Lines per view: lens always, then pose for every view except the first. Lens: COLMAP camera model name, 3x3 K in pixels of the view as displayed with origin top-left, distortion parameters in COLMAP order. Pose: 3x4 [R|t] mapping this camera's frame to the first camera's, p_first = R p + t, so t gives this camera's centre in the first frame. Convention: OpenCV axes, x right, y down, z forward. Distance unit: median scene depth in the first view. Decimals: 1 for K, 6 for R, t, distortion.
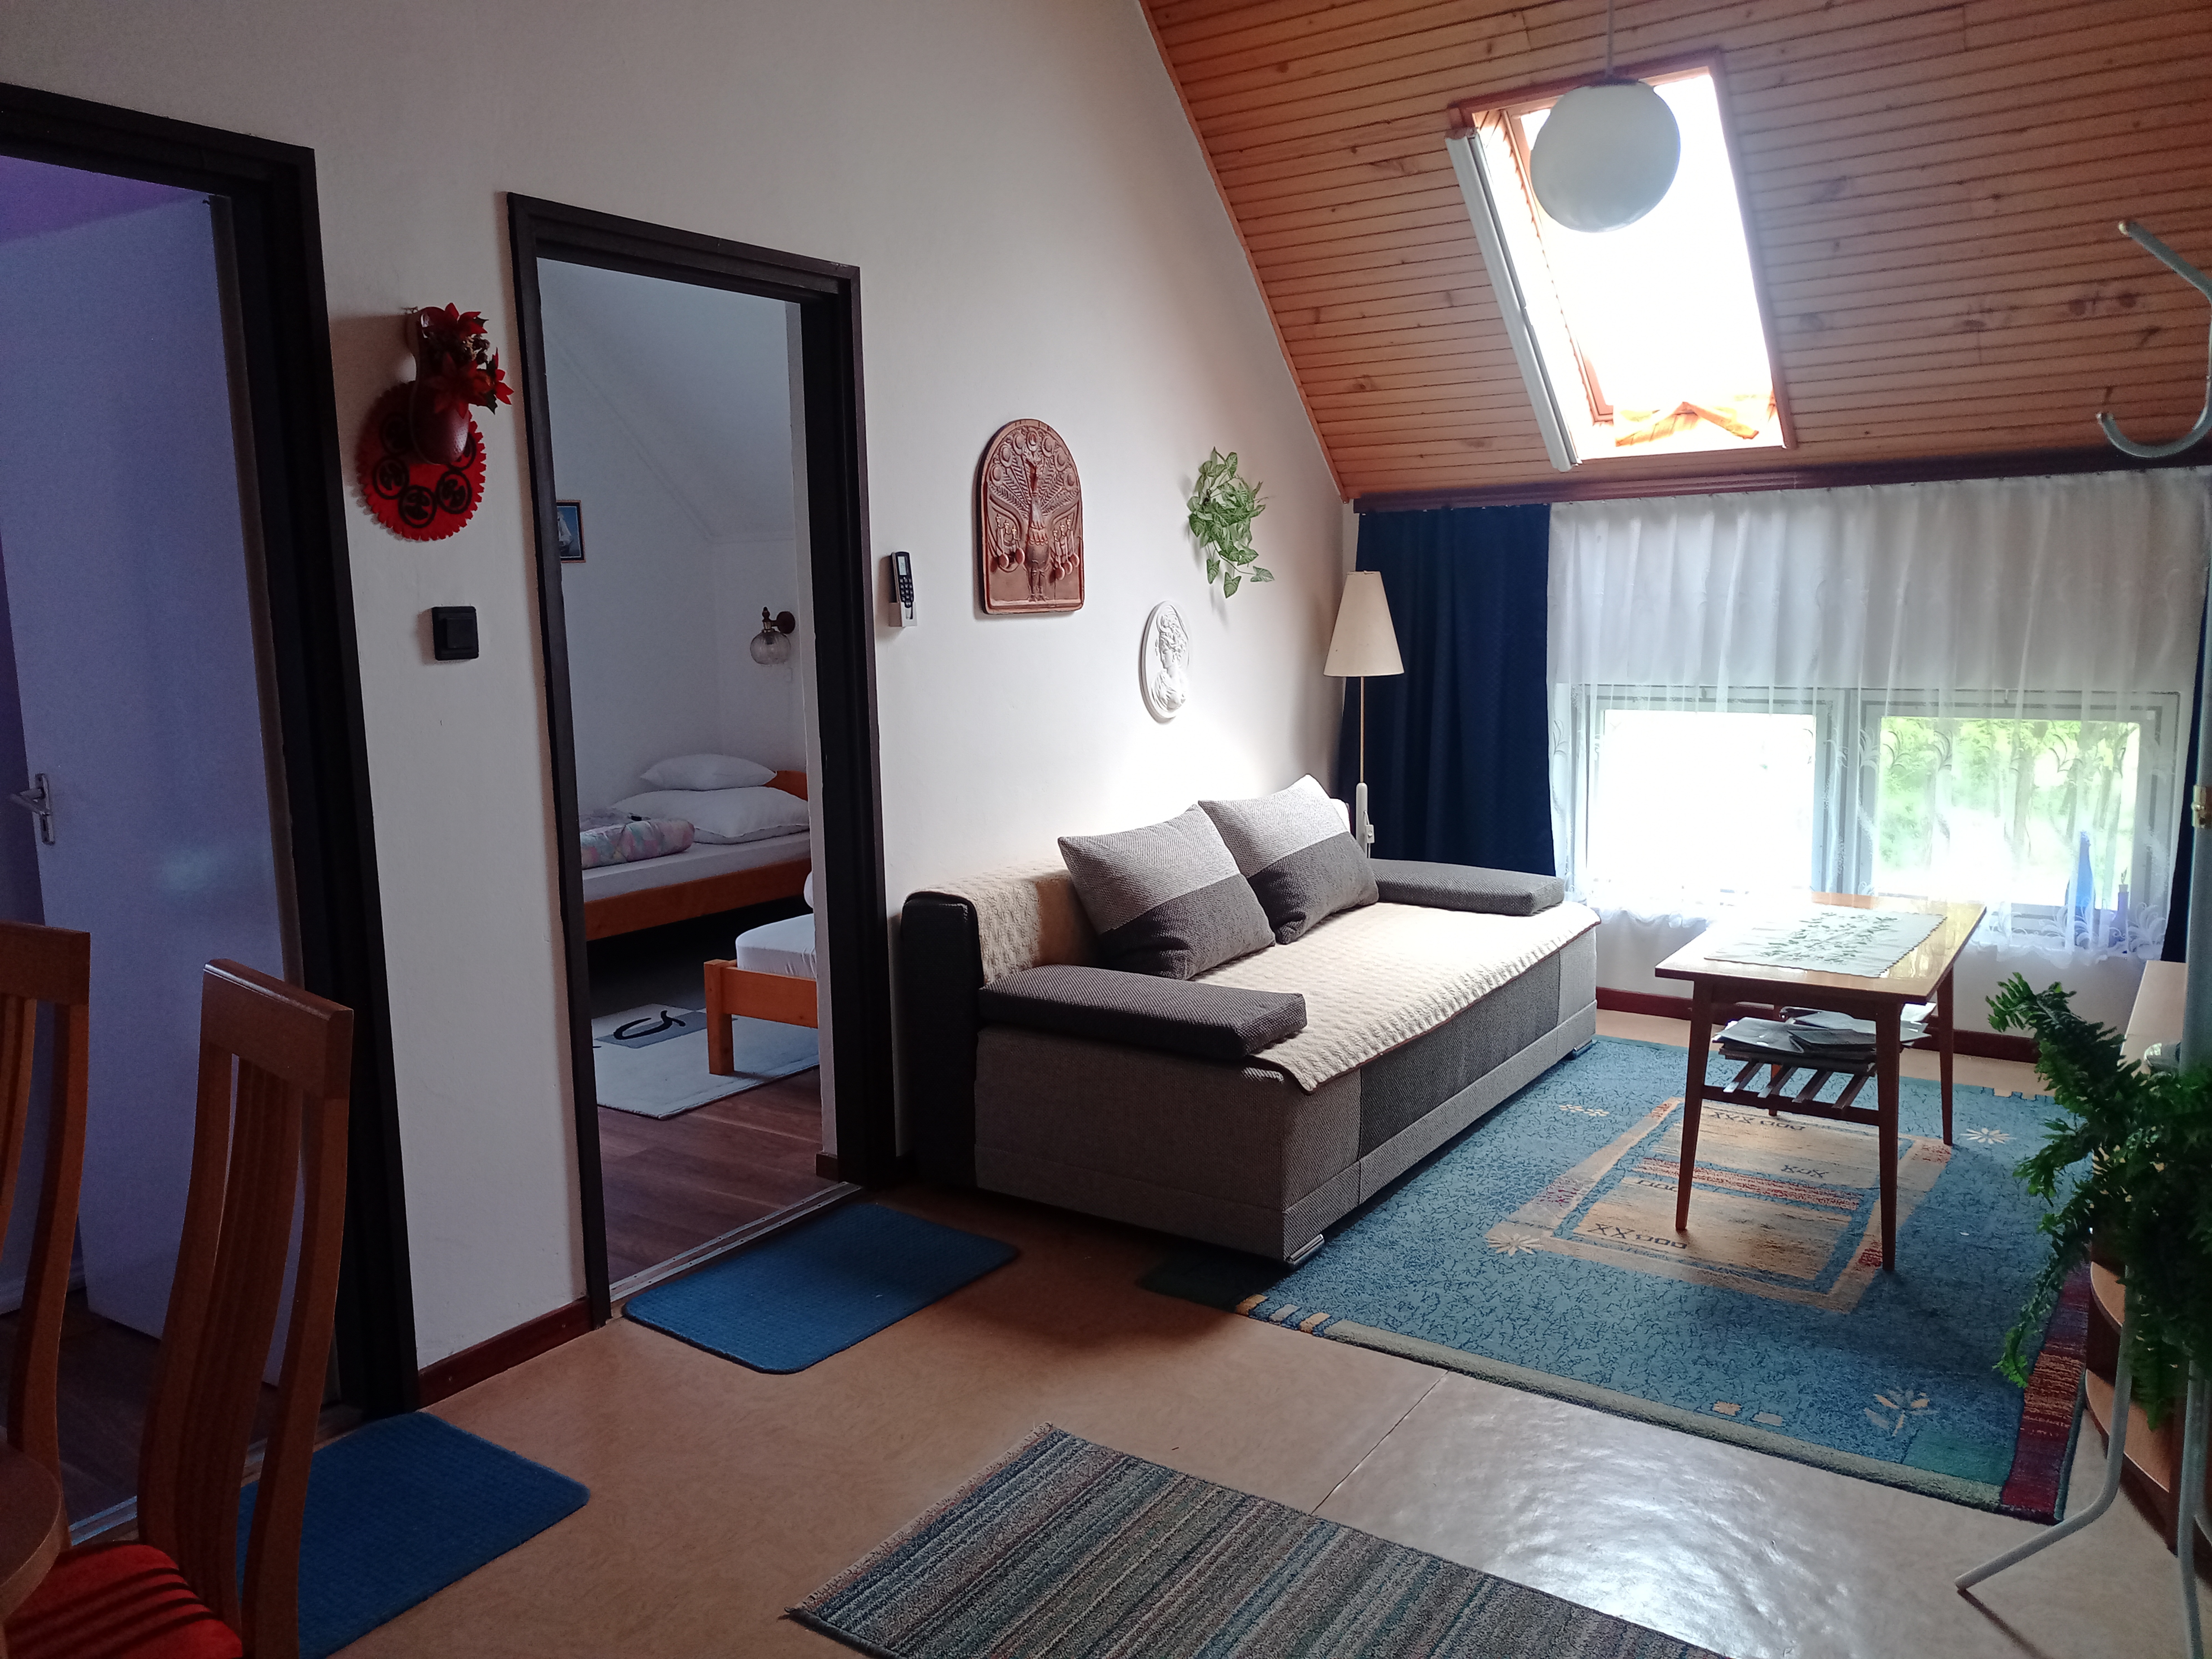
lens RADIAL K [[1661.6, 0, 1066.5], [0, 1661.6, 821.9], [0, 0, 1]] dist [-0.001125, -0.001618]
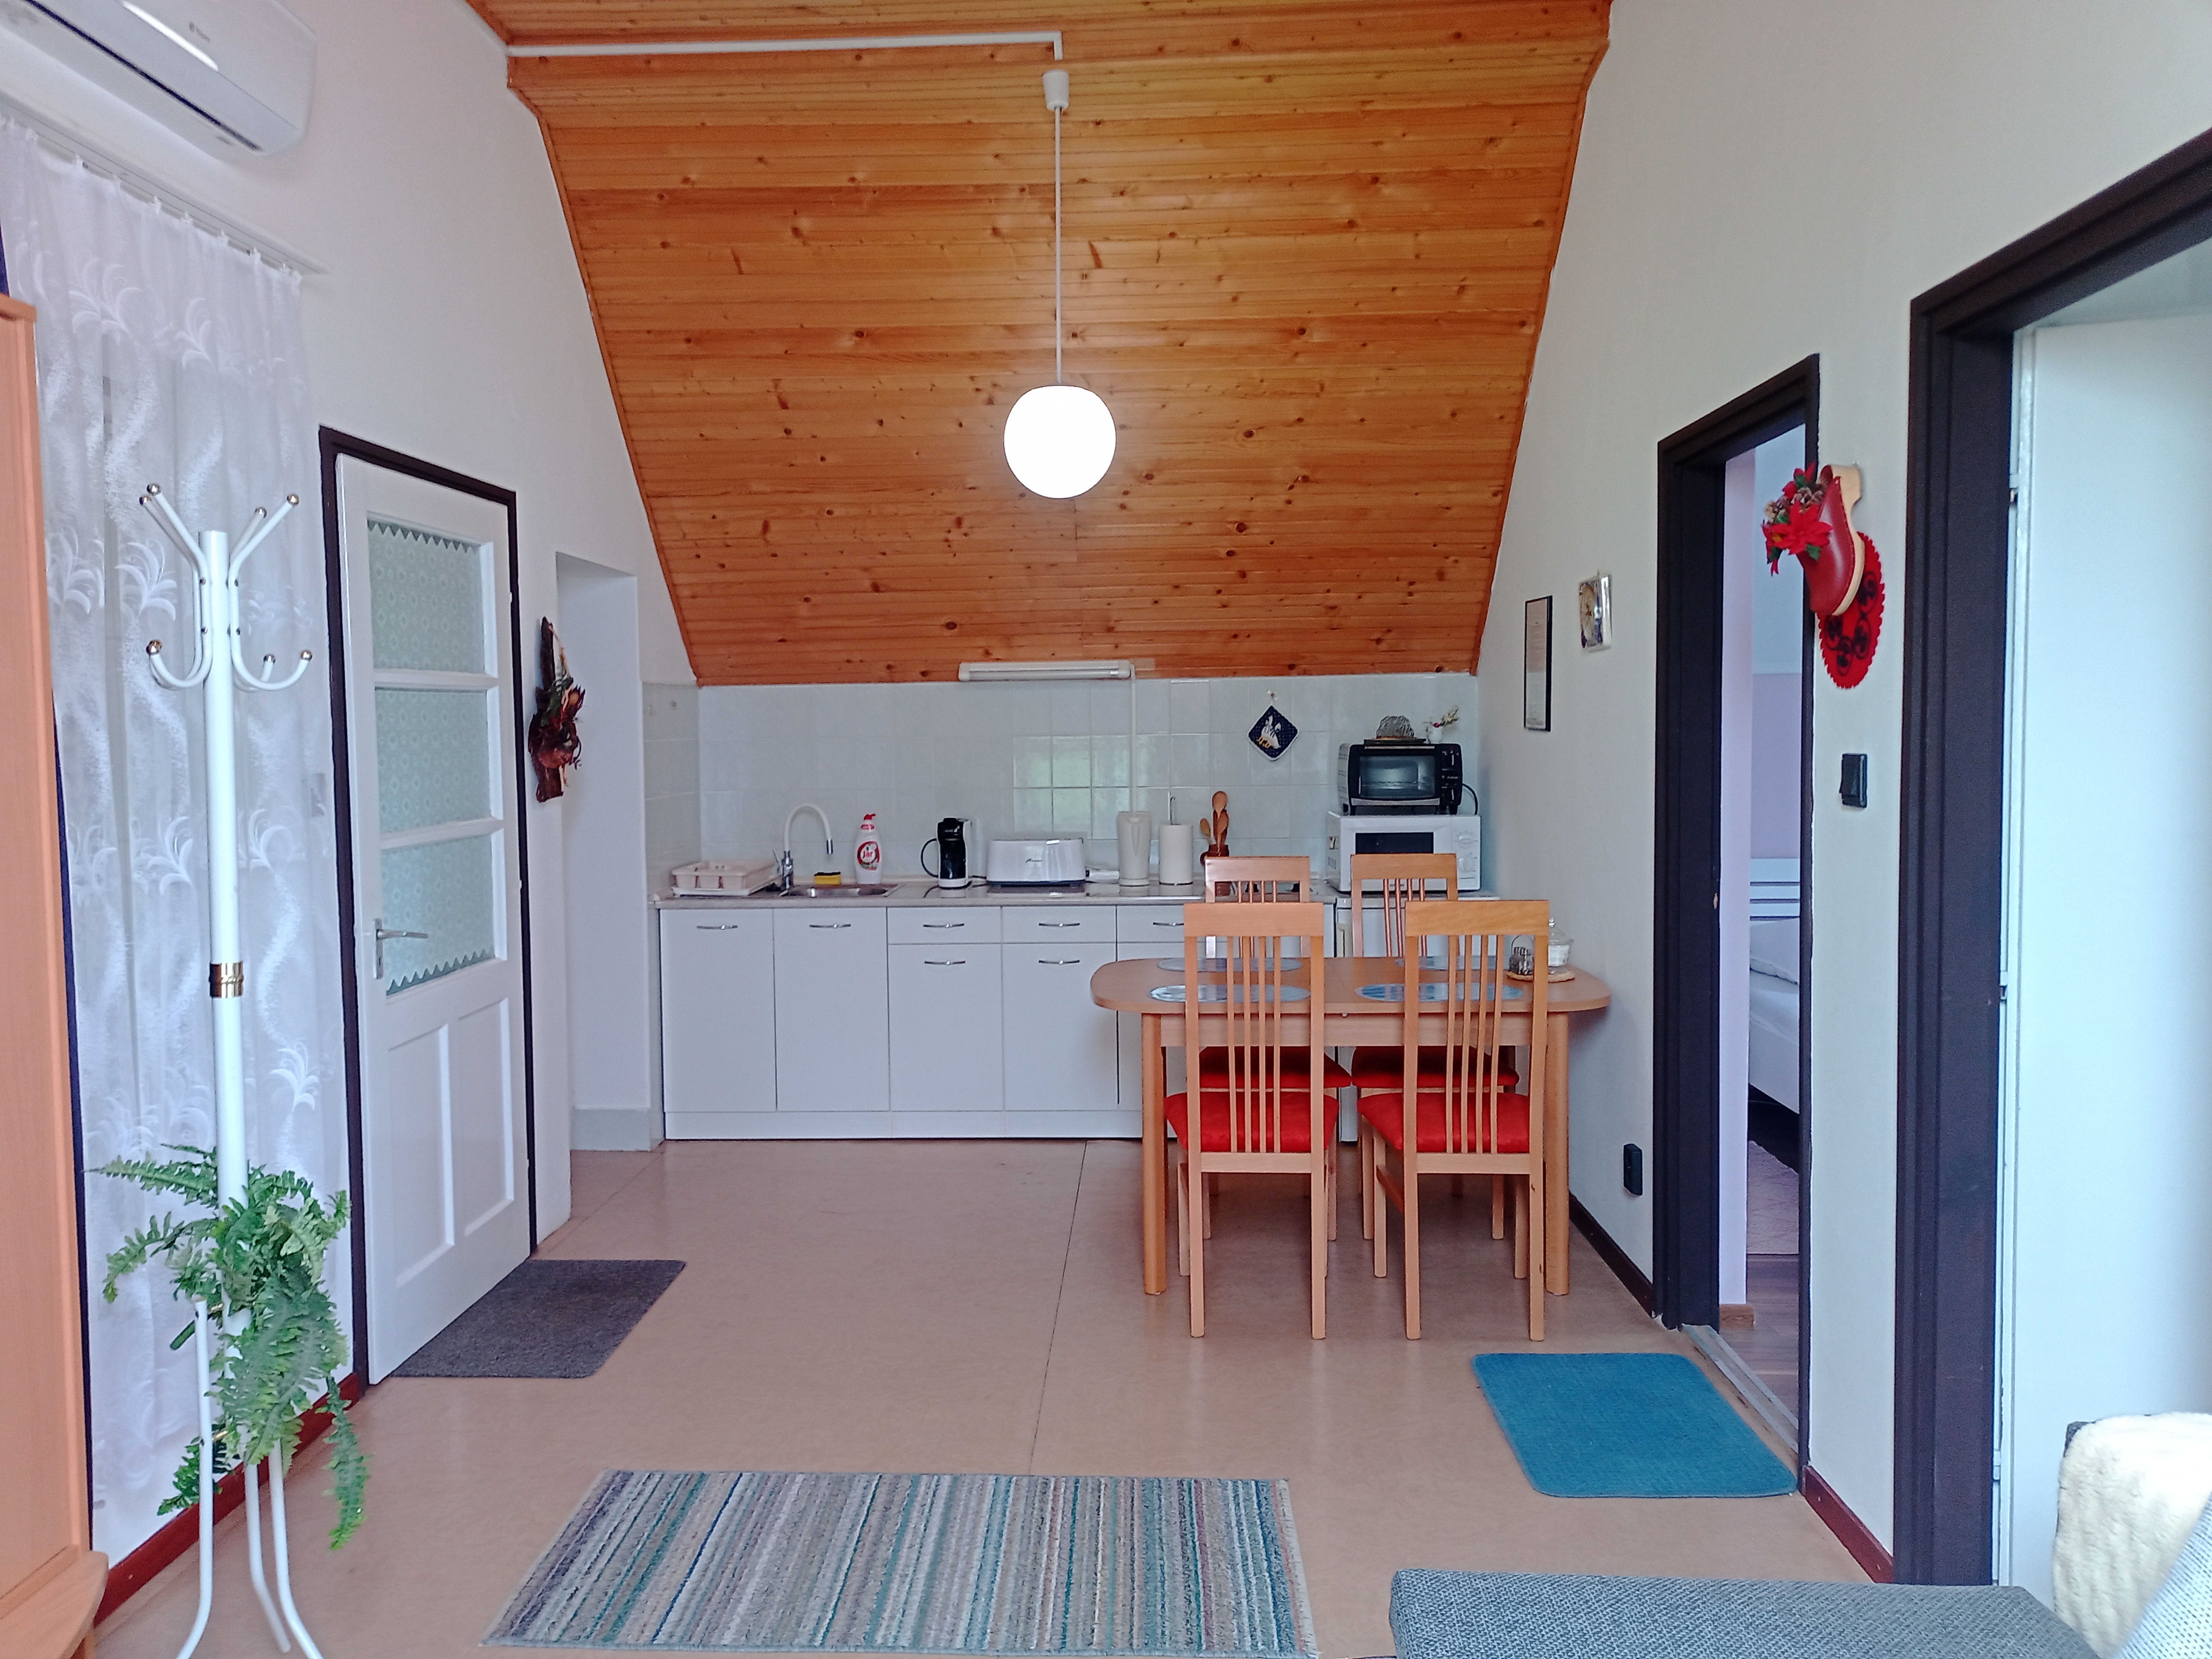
lens RADIAL K [[1661.6, 0, 1066.5], [0, 1661.6, 821.9], [0, 0, 1]] dist [-0.001125, -0.001618]
pose [[-0.848143, 0.061841, -0.526146, 0.672019], [-0.045263, 0.981073, 0.188275, -0.310059], [0.527830, 0.183499, -0.829291, 1.924569]]
